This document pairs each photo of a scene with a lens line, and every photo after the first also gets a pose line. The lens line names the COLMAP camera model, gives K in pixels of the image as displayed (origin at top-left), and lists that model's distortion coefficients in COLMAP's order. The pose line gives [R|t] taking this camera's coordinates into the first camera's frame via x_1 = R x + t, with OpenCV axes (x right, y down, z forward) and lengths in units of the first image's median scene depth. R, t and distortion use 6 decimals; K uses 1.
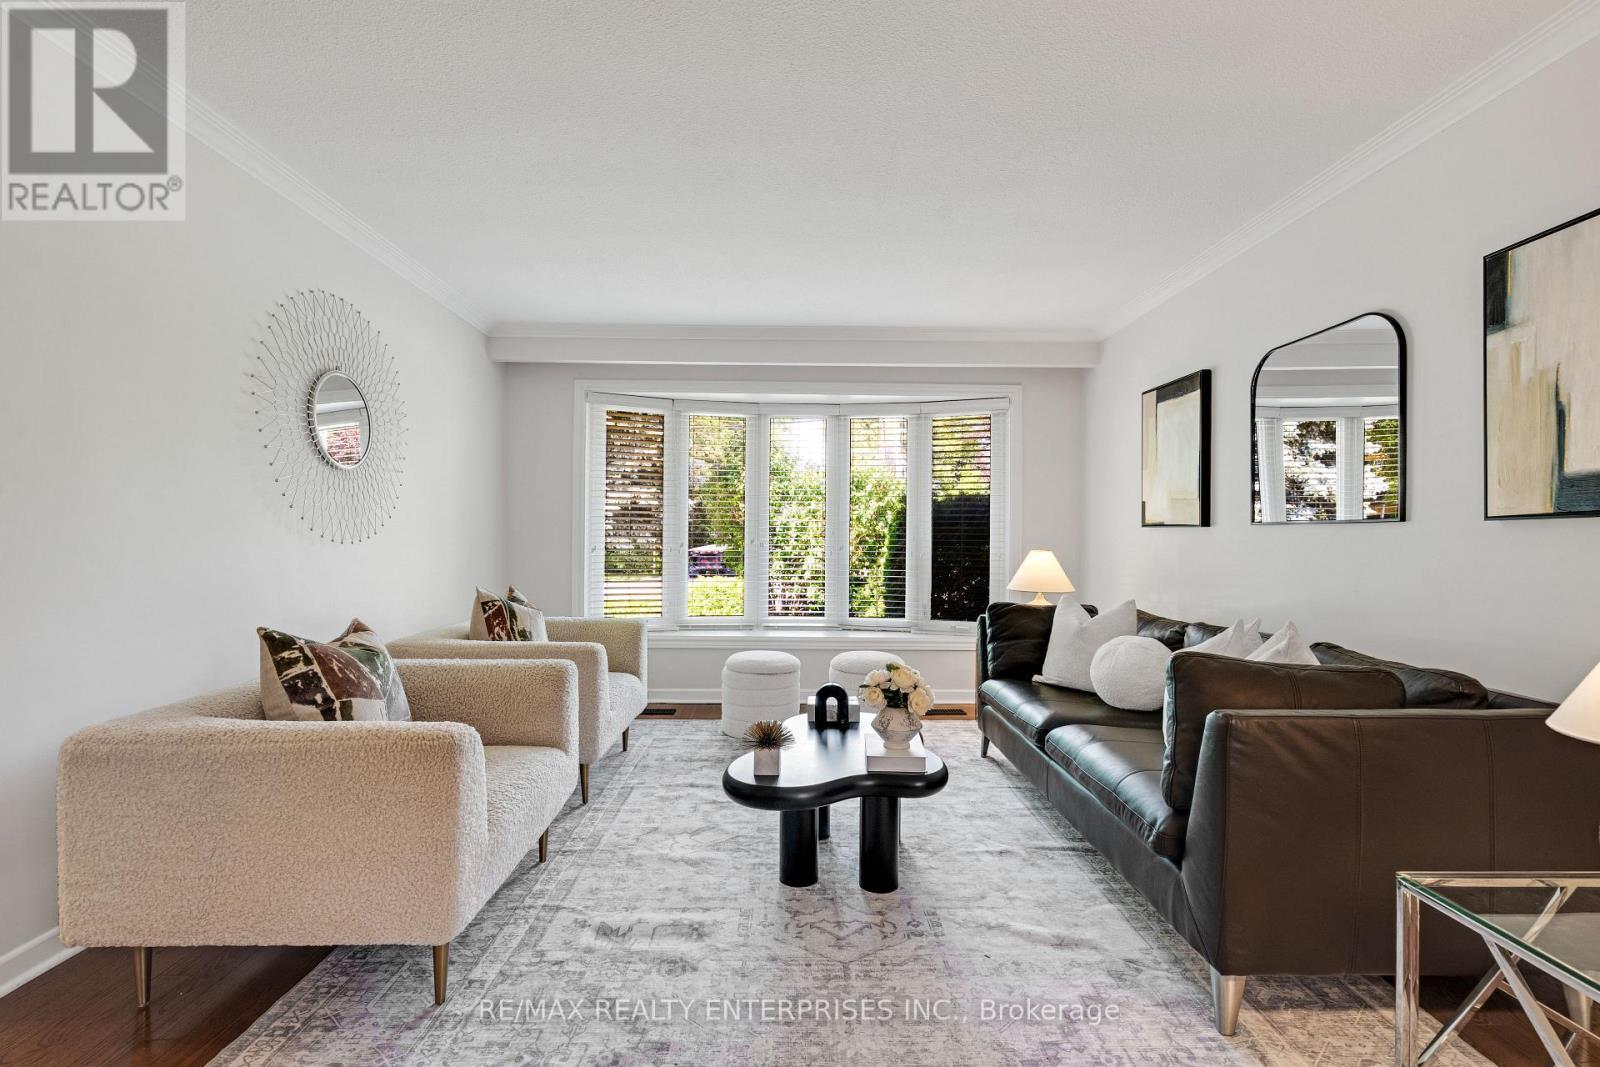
lens RADIAL K [[722.4, 0, 792.4], [0, 722.4, 537.6], [0, 0, 1]] dist [-0.012557, 0.000132]
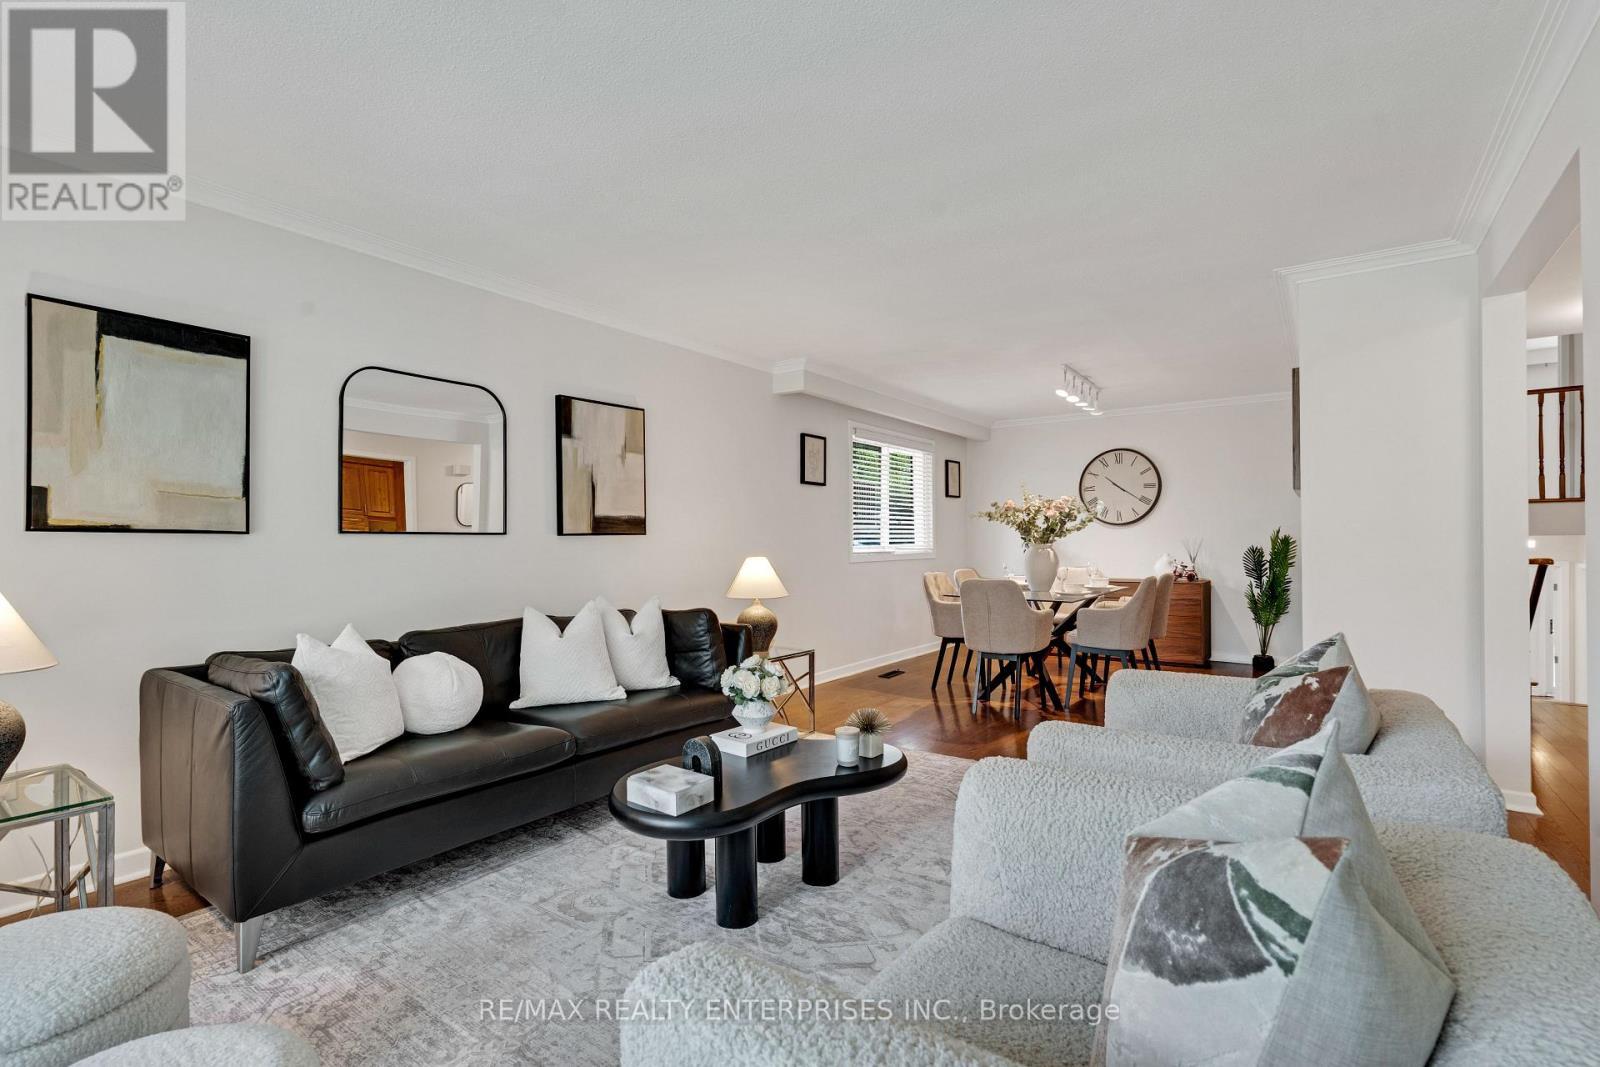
lens RADIAL K [[722.4, 0, 792.4], [0, 722.4, 537.6], [0, 0, 1]] dist [-0.012557, 0.000132]
pose [[-0.790808, 0.004683, 0.612046, -0.448798], [0.003669, 0.999989, -0.002910, -0.006973], [-0.612053, -0.000055, -0.790817, 1.405057]]
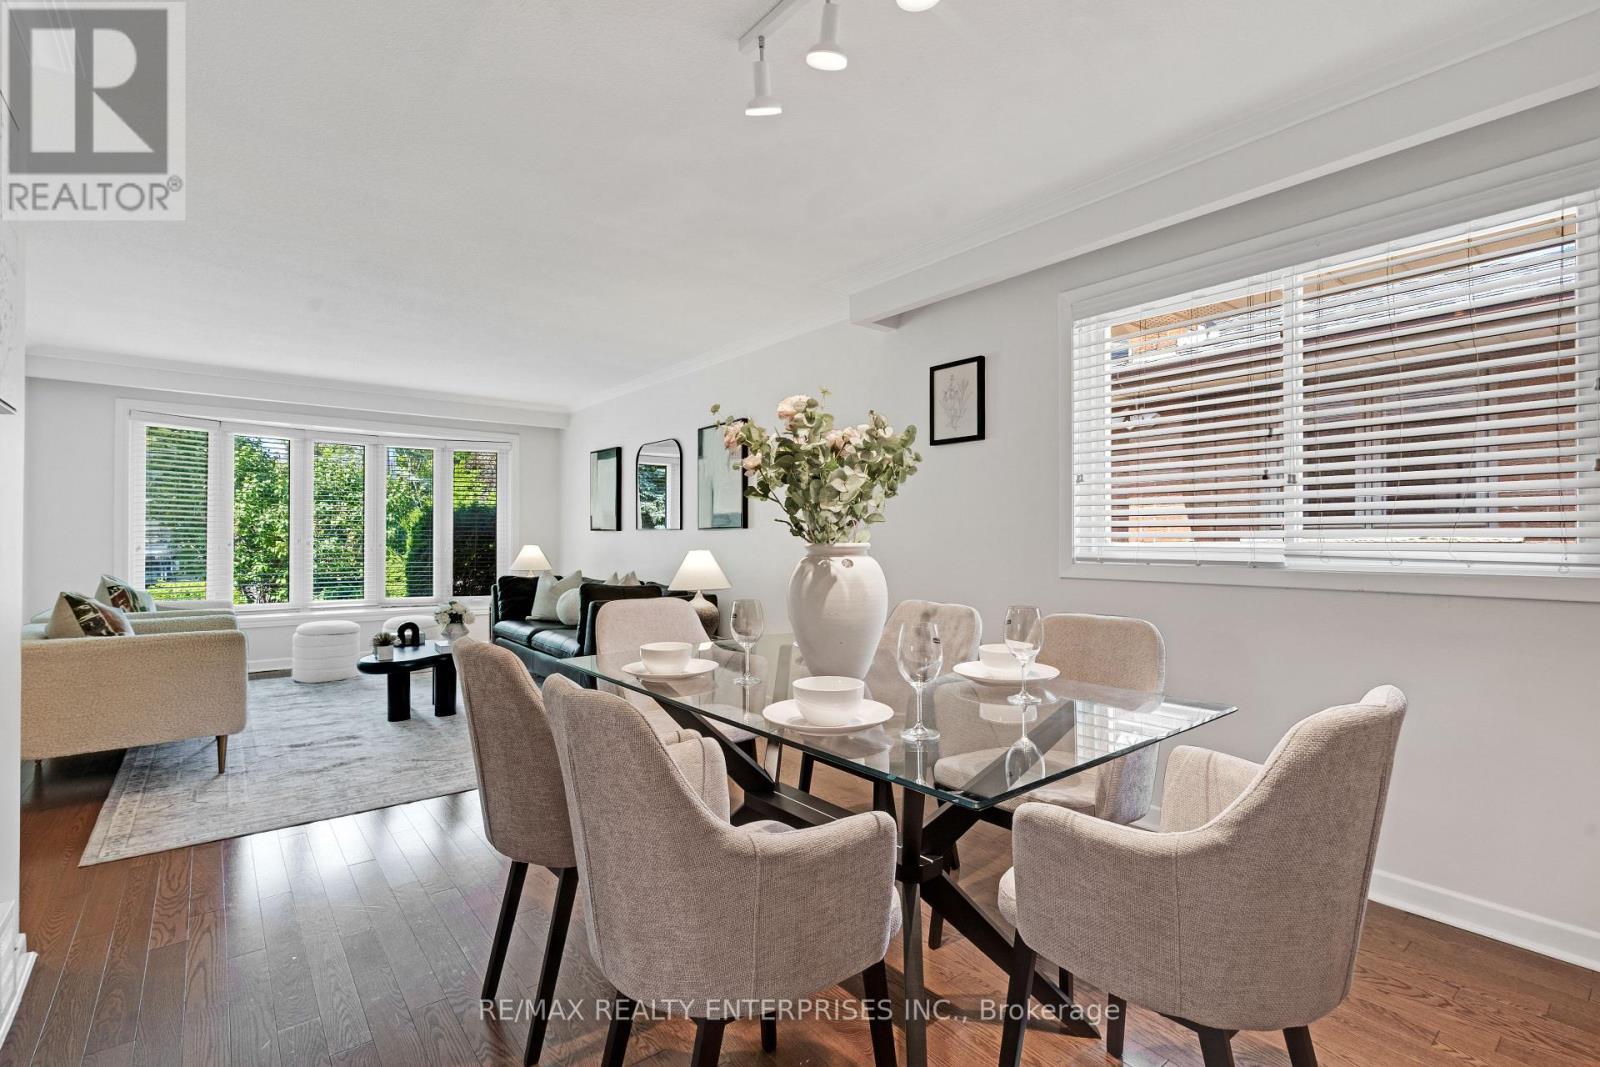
lens RADIAL K [[722.4, 0, 792.4], [0, 722.4, 537.6], [0, 0, 1]] dist [-0.012557, 0.000132]
pose [[0.787063, -0.004670, 0.616855, -0.259548], [0.003775, 0.999989, 0.002754, -0.001252], [-0.616861, 0.000161, 0.787072, -0.856341]]
